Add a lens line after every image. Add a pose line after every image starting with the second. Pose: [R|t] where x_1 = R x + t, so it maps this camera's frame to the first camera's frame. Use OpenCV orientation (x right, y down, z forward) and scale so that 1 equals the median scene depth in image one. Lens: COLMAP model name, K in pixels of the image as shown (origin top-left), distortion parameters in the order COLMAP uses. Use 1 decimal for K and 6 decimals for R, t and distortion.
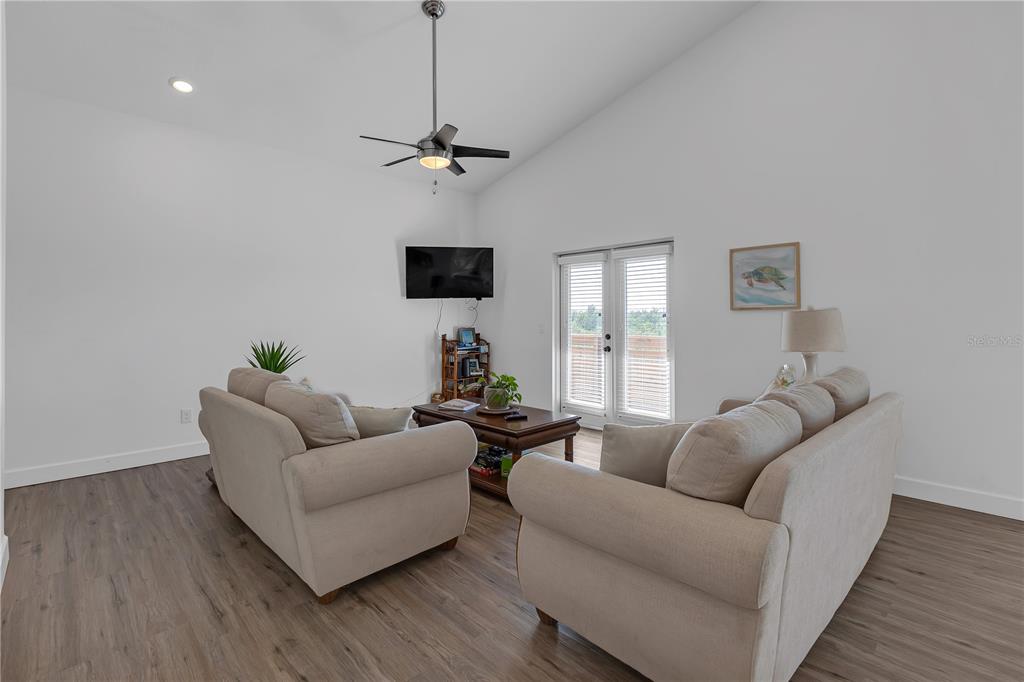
lens RADIAL K [[465.1, 0, 488.4], [0, 465.1, 308.4], [0, 0, 1]] dist [0.004085, -0.000761]
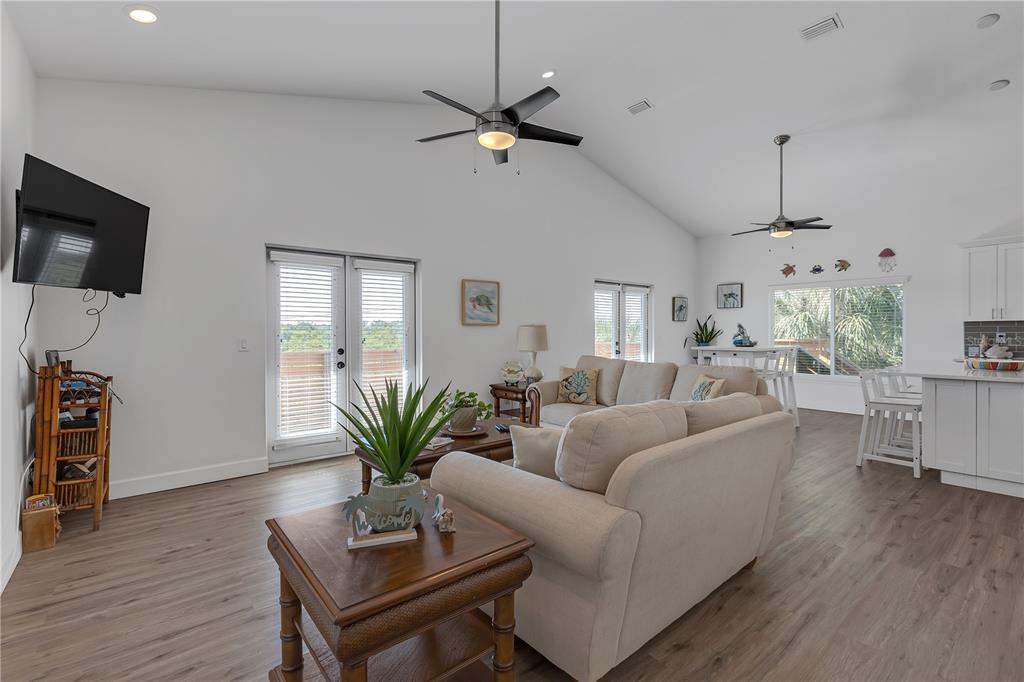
lens RADIAL K [[465.1, 0, 504.9], [0, 465.1, 339.1], [0, 0, 1]] dist [0.004085, -0.000761]
pose [[0.061027, -0.015913, 0.998009, -0.828912], [-0.018321, 0.999687, 0.017060, 0.020260], [-0.997968, -0.019325, 0.060717, 0.822036]]
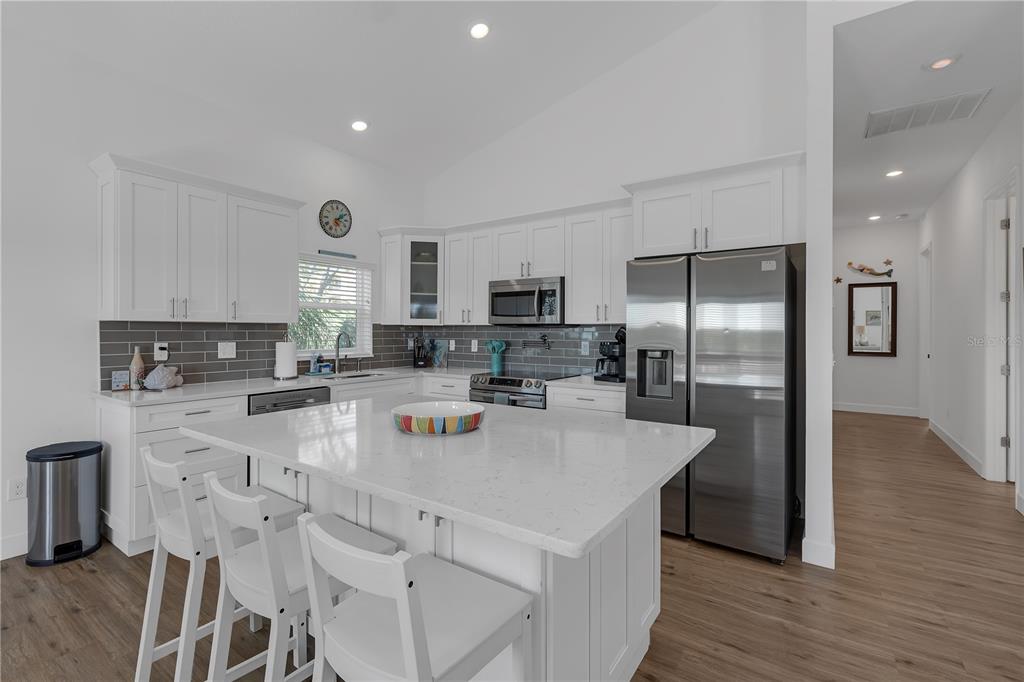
lens RADIAL K [[465.1, 0, 509.7], [0, 465.1, 329.0], [0, 0, 1]] dist [0.004085, -0.000761]
pose [[-0.973245, -0.004851, -0.229719, -0.221477], [0.001676, 0.999601, -0.028212, 0.008229], [0.229764, -0.027842, -0.972848, 0.545306]]
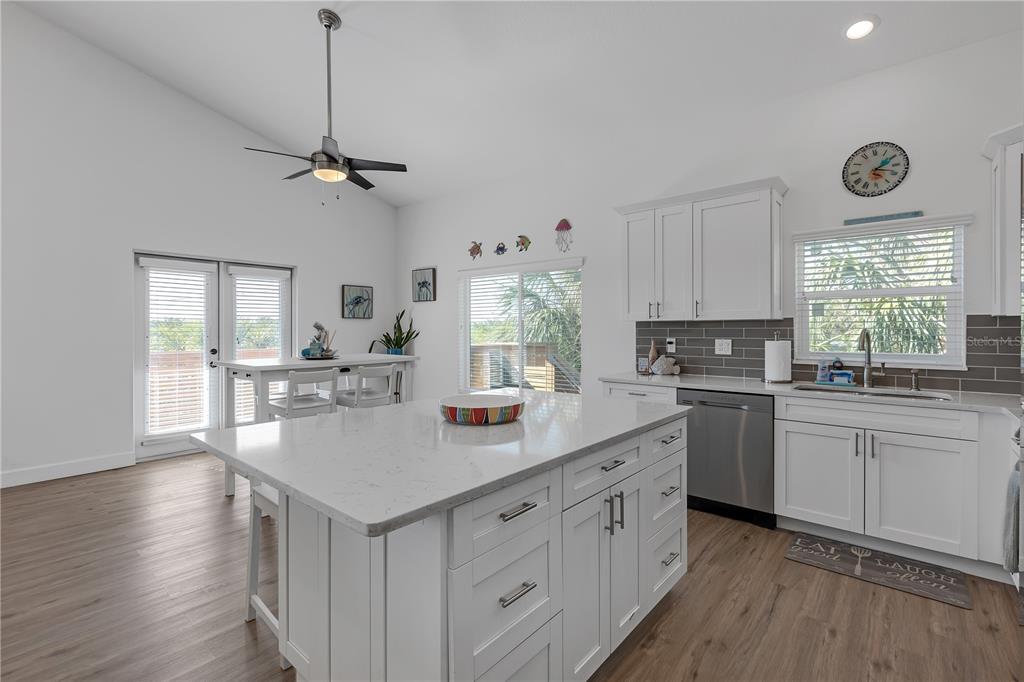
lens RADIAL K [[465.1, 0, 505.5], [0, 465.1, 330.1], [0, 0, 1]] dist [0.004085, -0.000761]
pose [[-0.117140, -0.001539, 0.993114, -0.517619], [-0.021506, 0.999768, -0.000988, 0.003532], [-0.992883, -0.021473, -0.117146, 0.300830]]
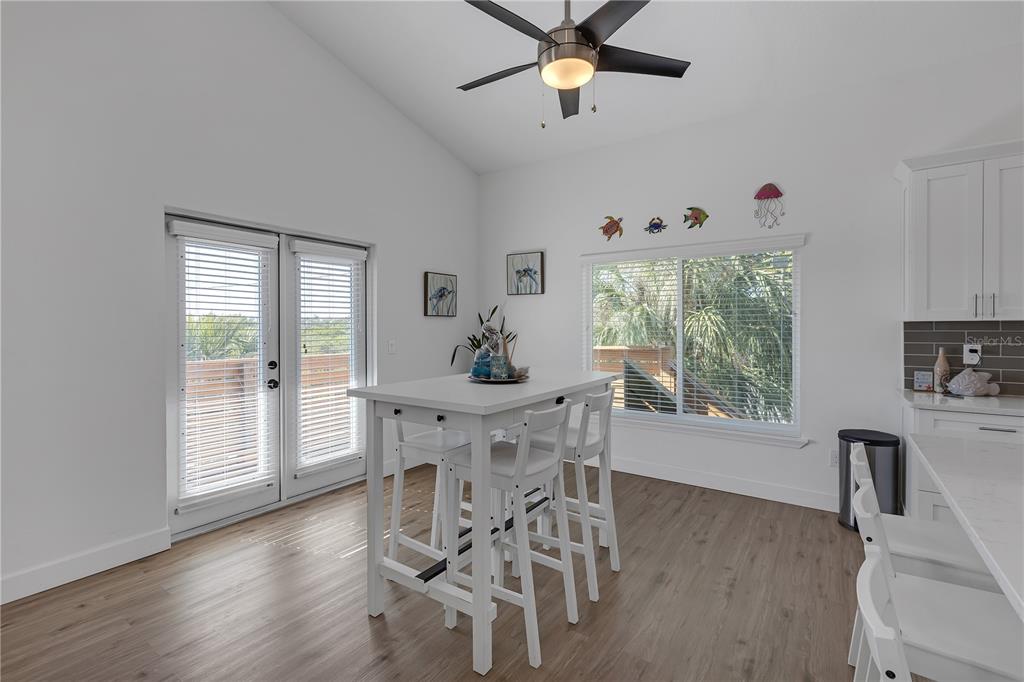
lens RADIAL K [[465.1, 0, 512.1], [0, 465.1, 331.4], [0, 0, 1]] dist [0.004085, -0.000761]
pose [[-0.219256, -0.009111, 0.975625, -0.301502], [-0.019450, 0.999799, 0.004966, 0.002854], [-0.975474, -0.017887, -0.219389, 0.509074]]
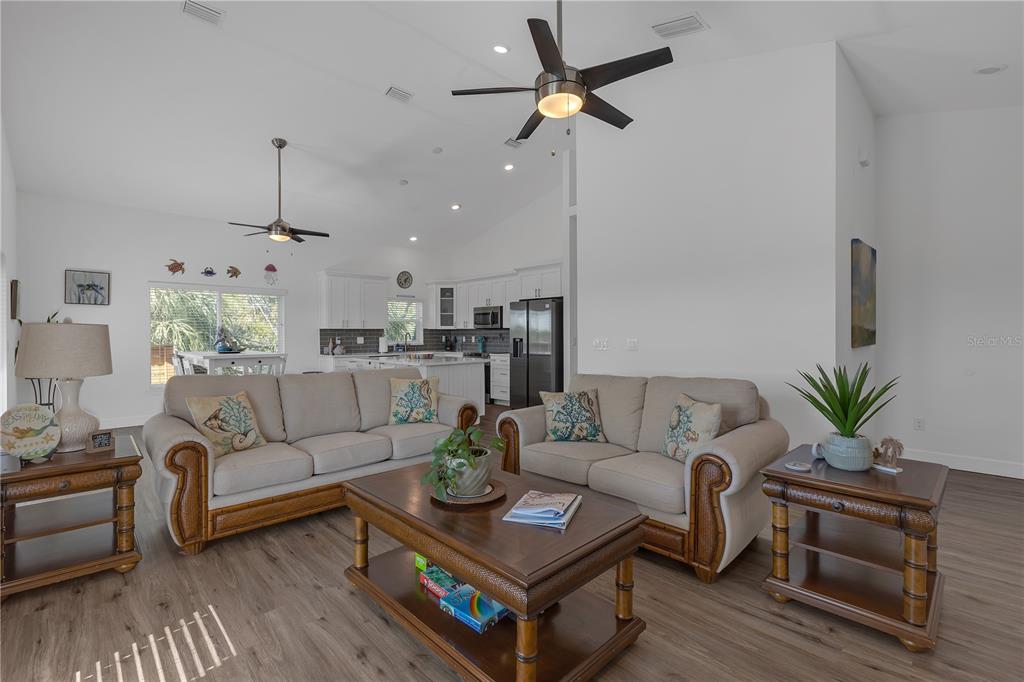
lens RADIAL K [[465.1, 0, 504.7], [0, 465.1, 334.2], [0, 0, 1]] dist [0.004085, -0.000761]
pose [[-0.999869, 0.003344, -0.015856, -0.390480], [0.003701, 0.999739, -0.022547, 0.028071], [0.015776, -0.022603, -0.999620, 1.180160]]
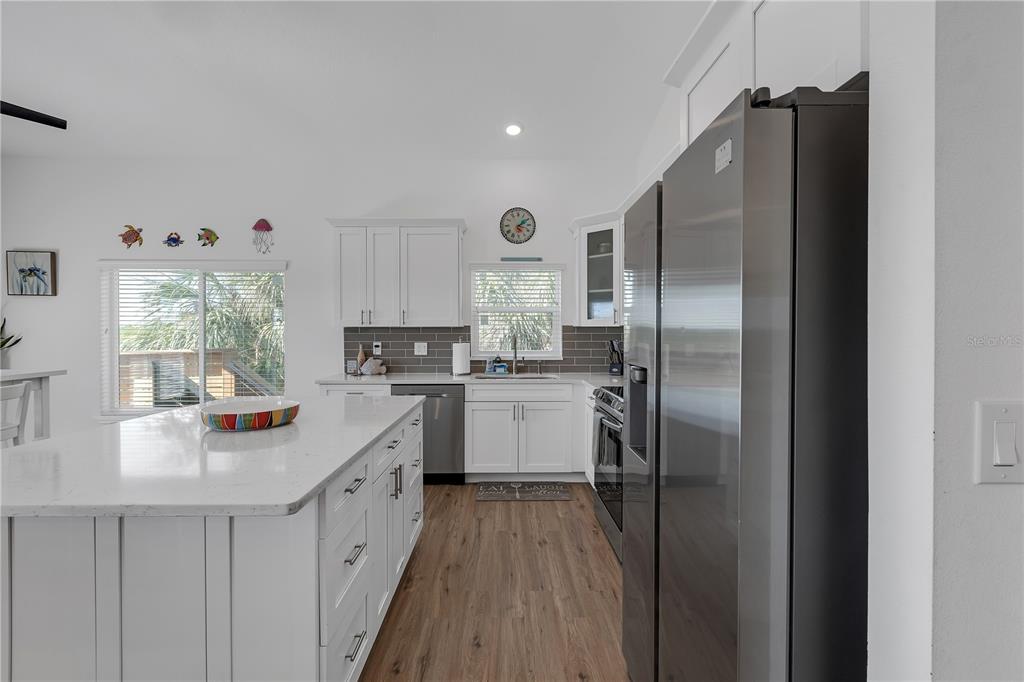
lens RADIAL K [[465.1, 0, 505.7], [0, 465.1, 335.4], [0, 0, 1]] dist [0.004085, -0.000761]
pose [[-0.745007, -0.003521, 0.667047, -0.537626], [-0.015465, 0.999808, -0.011996, 0.004062], [-0.666877, -0.019253, -0.744919, 0.389704]]
